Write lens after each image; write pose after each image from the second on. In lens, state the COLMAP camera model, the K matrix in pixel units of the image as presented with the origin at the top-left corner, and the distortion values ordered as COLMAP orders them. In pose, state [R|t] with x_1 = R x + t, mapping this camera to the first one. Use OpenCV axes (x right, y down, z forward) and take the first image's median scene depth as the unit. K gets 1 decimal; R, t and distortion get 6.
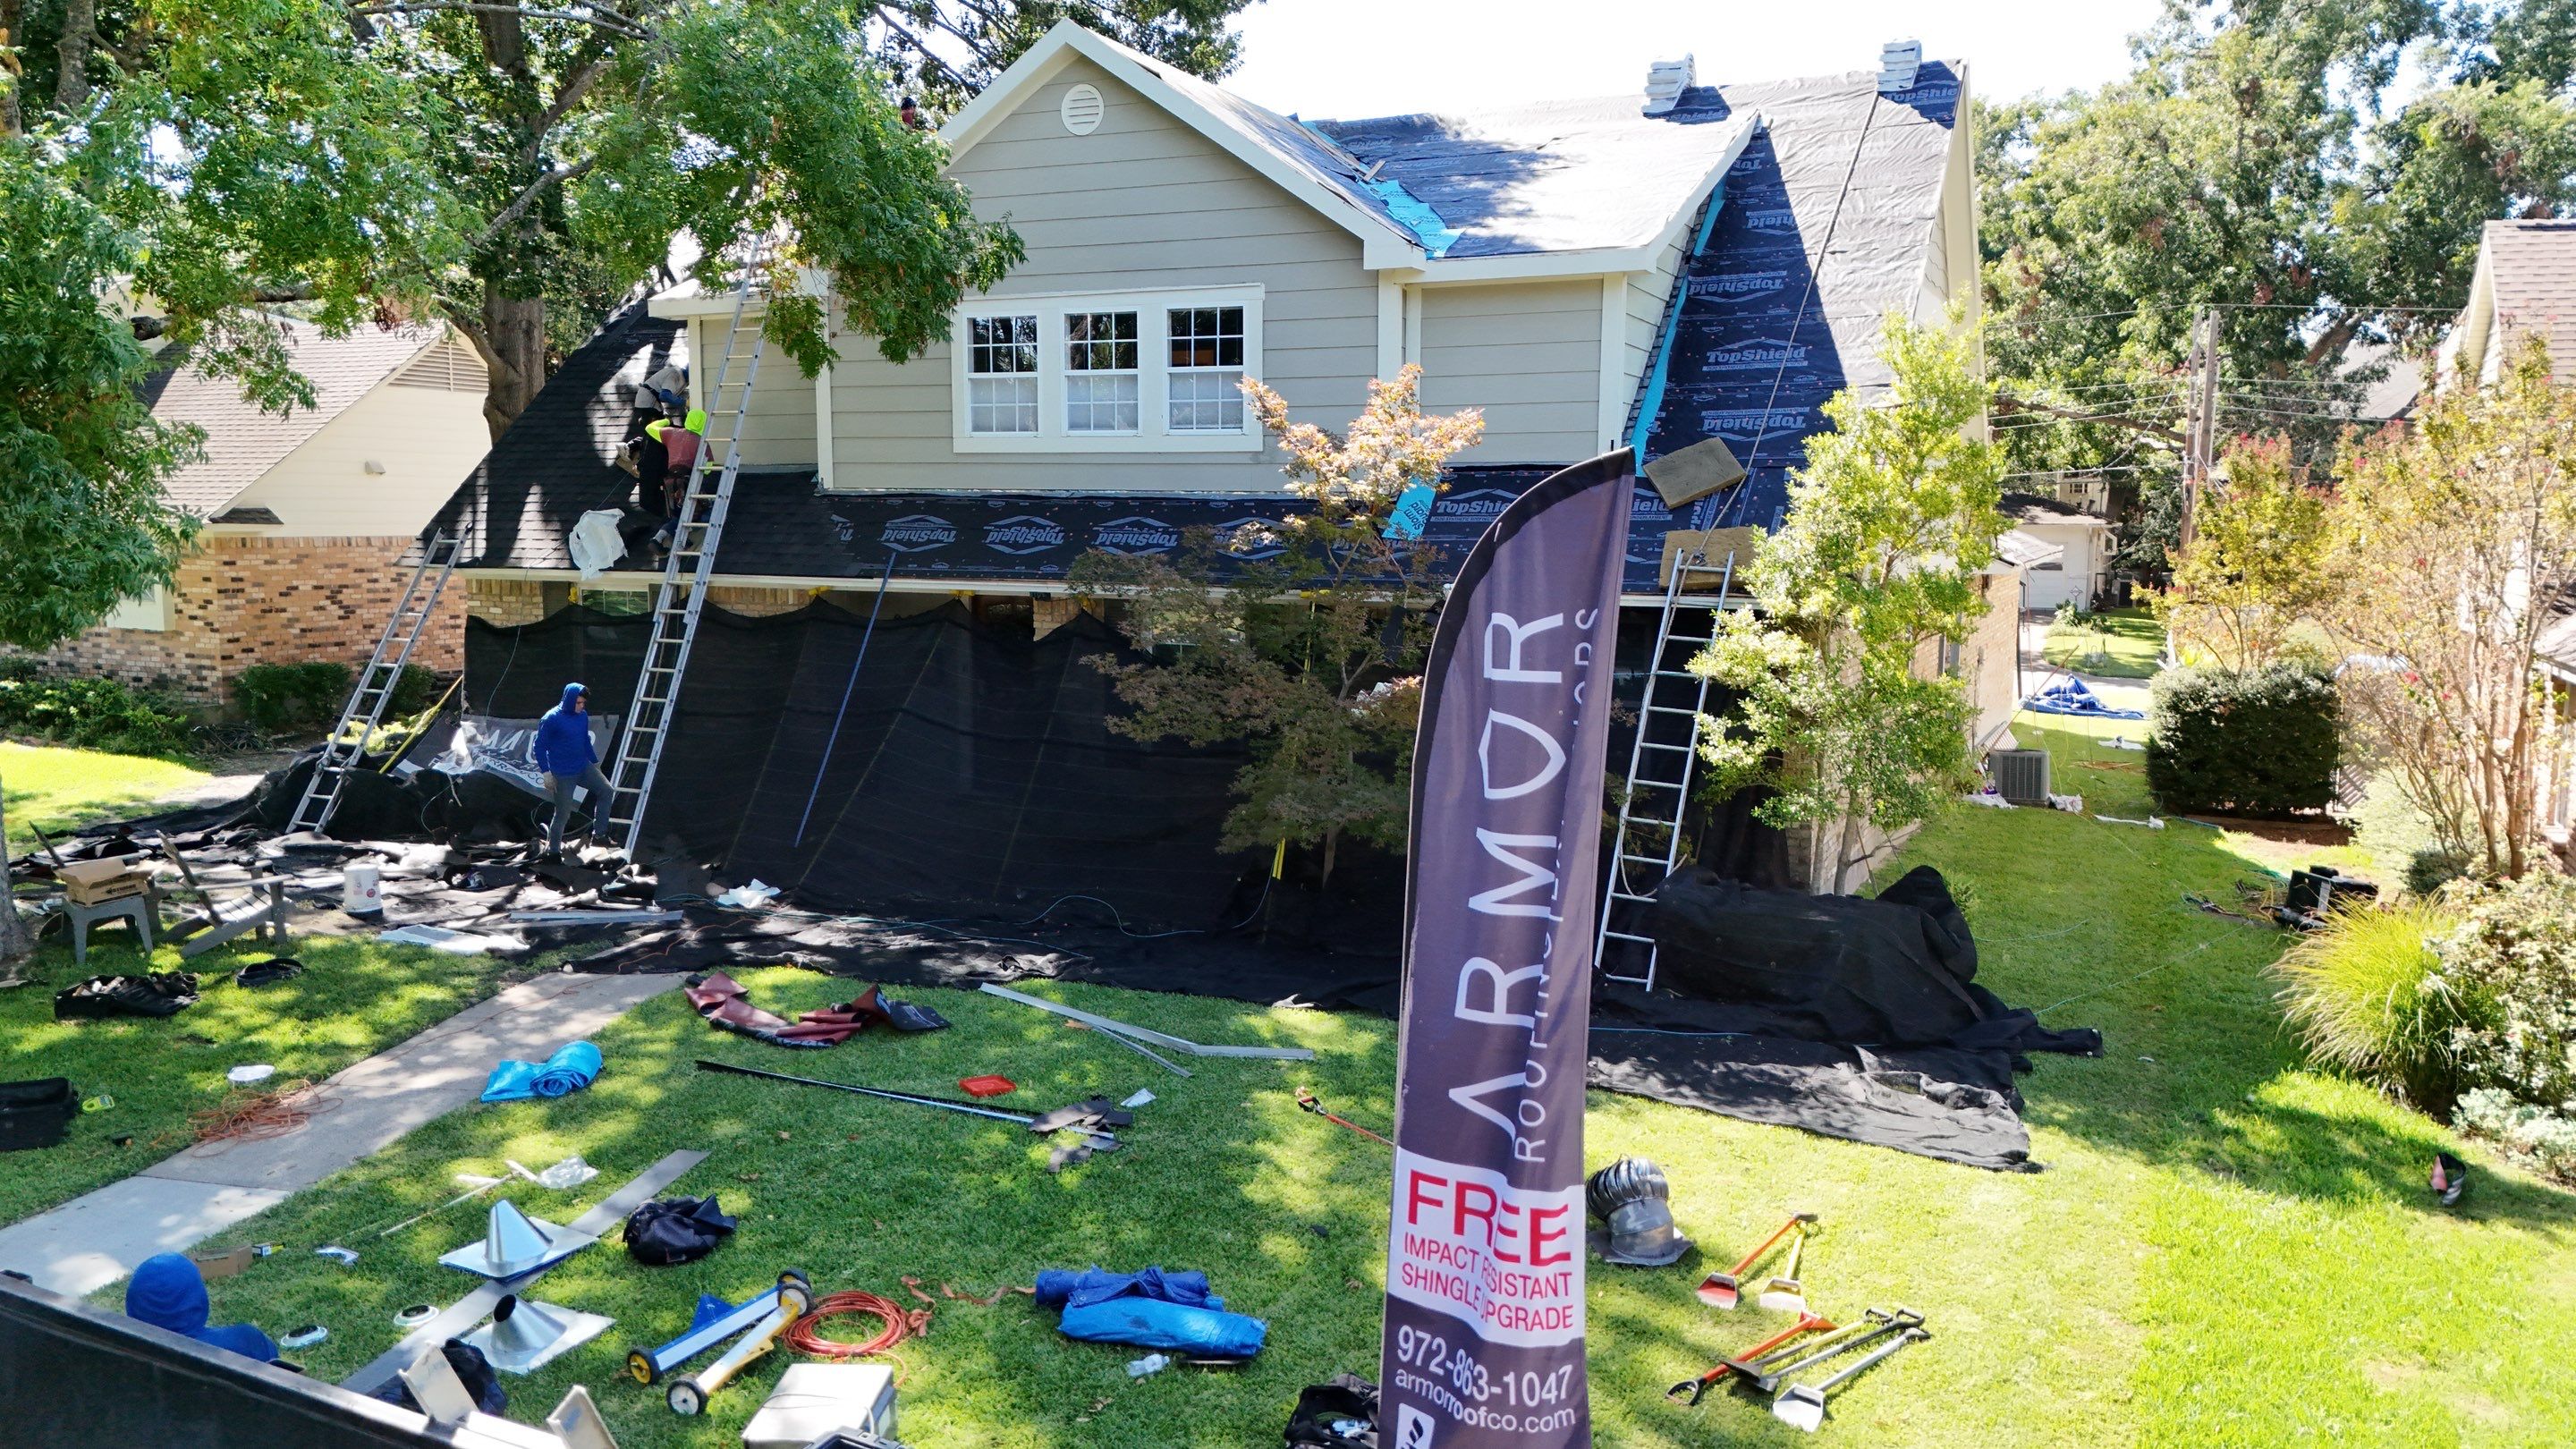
lens RADIAL K [[1806.5, 0, 1294.7], [0, 1806.5, 725.7], [0, 0, 1]] dist [0.110185, -0.144982]
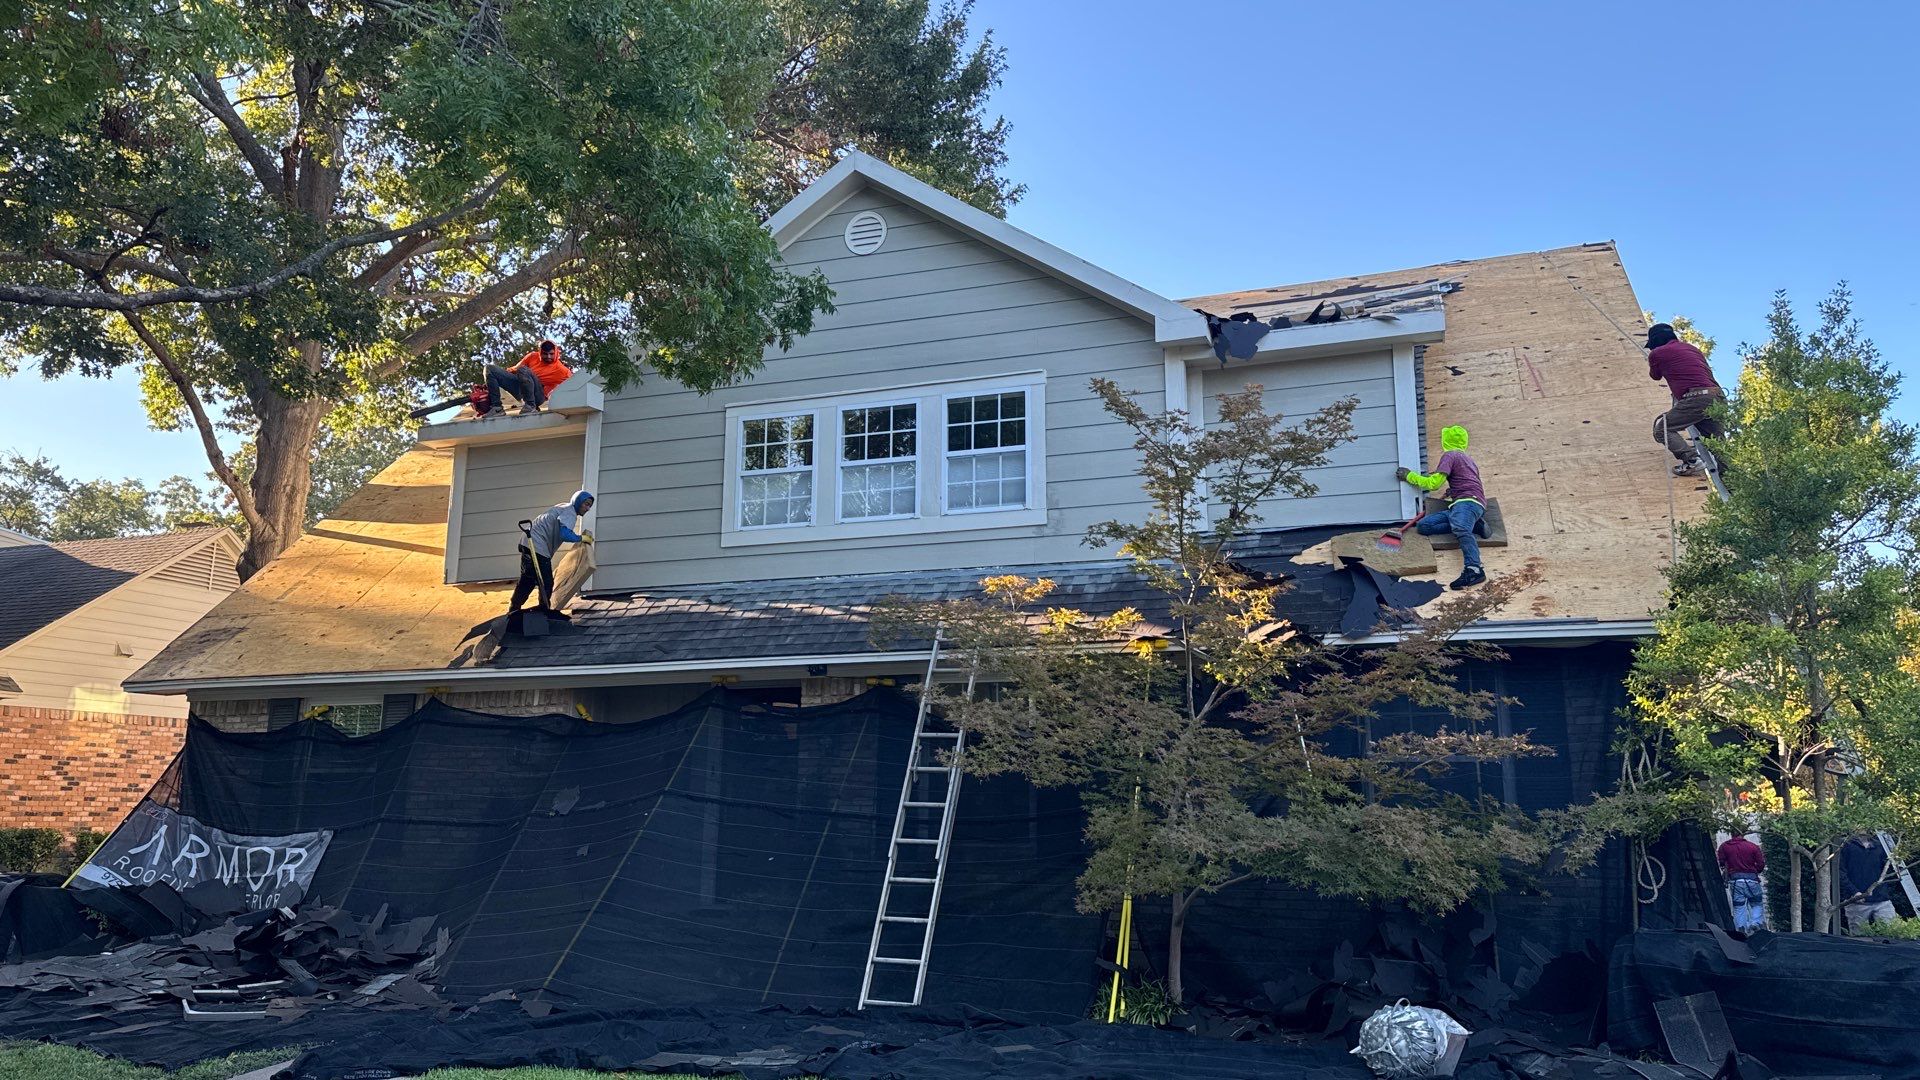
lens RADIAL K [[1346.5, 0, 965.0], [0, 1346.5, 540.9], [0, 0, 1]] dist [0.110185, -0.144982]
pose [[0.997133, 0.010981, 0.074868, -0.116447], [0.012395, 0.952348, -0.304761, 0.080090], [-0.074647, 0.304816, 0.949482, 0.300787]]
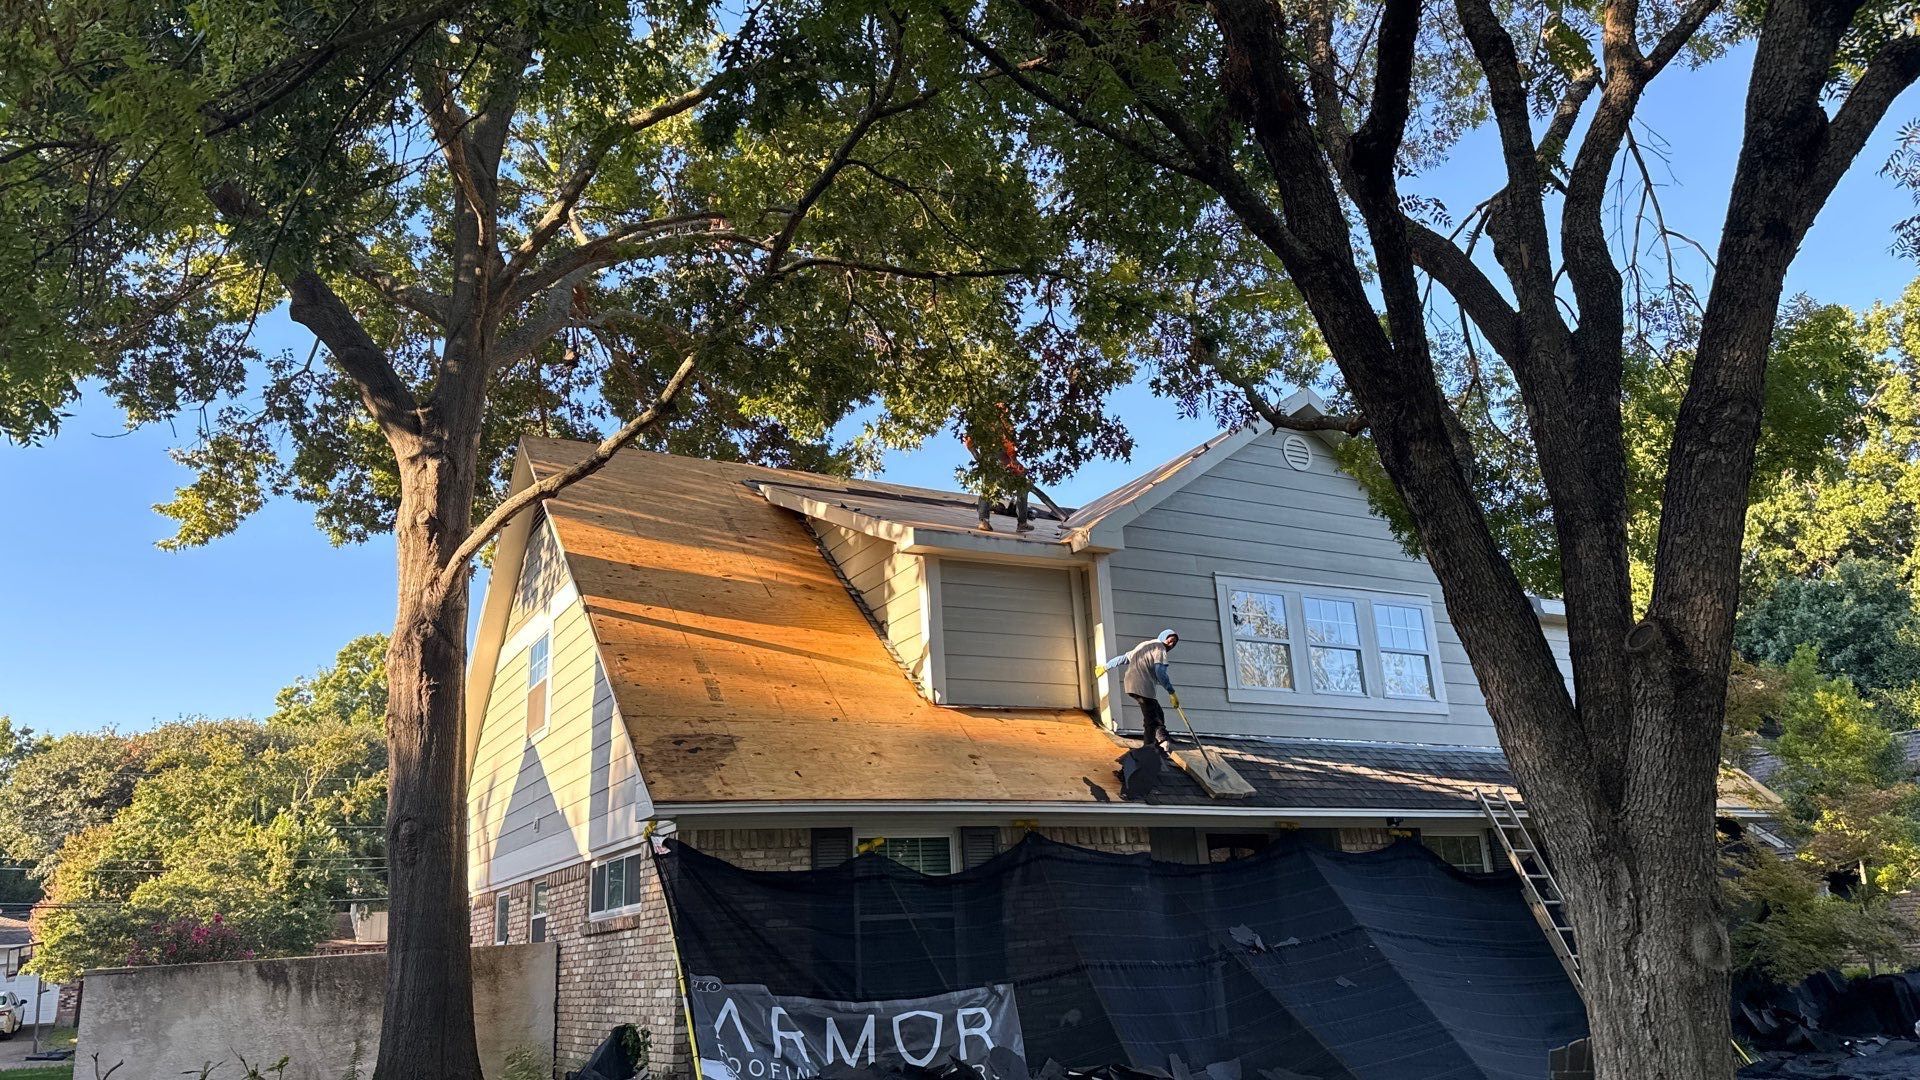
lens RADIAL K [[1346.5, 0, 965.0], [0, 1346.5, 540.9], [0, 0, 1]] dist [0.110185, -0.144982]
pose [[0.586302, 0.199107, 0.785243, -1.007109], [0.149798, 0.925962, -0.346634, 0.021576], [-0.796122, 0.320860, 0.513067, 0.719526]]
